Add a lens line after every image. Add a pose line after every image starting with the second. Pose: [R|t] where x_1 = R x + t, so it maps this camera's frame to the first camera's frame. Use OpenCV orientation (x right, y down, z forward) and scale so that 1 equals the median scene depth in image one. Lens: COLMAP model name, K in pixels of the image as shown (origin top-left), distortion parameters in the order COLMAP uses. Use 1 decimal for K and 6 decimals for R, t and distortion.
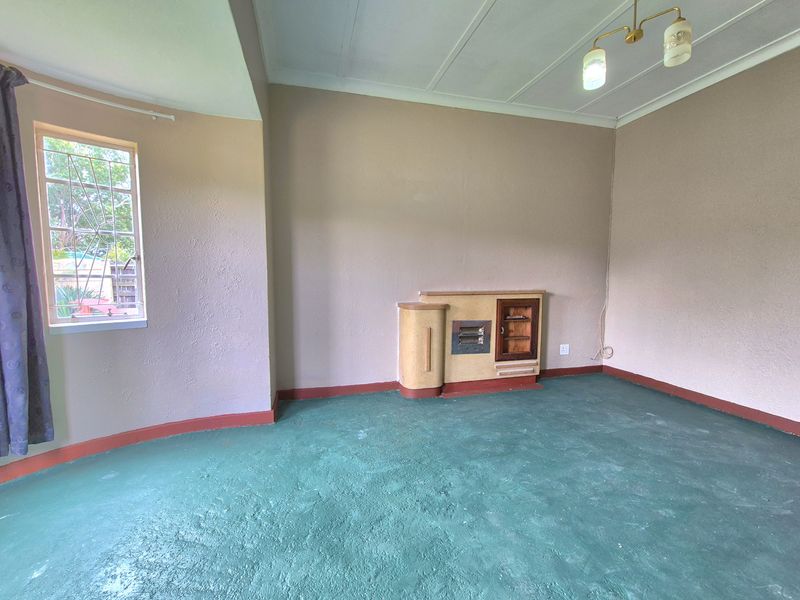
lens RADIAL K [[334.7, 0, 394.2], [0, 334.7, 305.2], [0, 0, 1]] dist [0.001074, -0.000261]
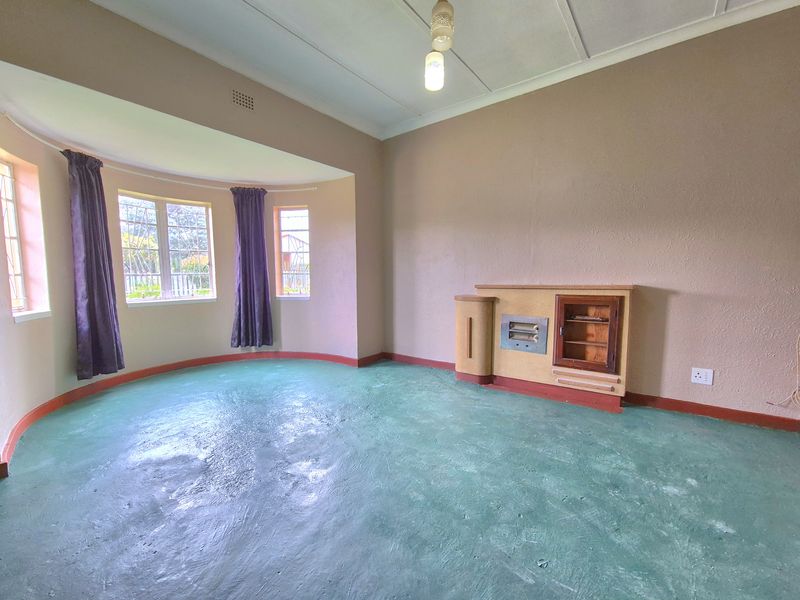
lens RADIAL K [[328.8, 0, 406.4], [0, 328.8, 304.9], [0, 0, 1]] dist [0.000592, -0.000248]
pose [[0.639031, 0.061191, -0.766743, 0.749985], [-0.050223, 0.998023, 0.037791, -0.004281], [0.767539, 0.014359, 0.640841, 0.153567]]
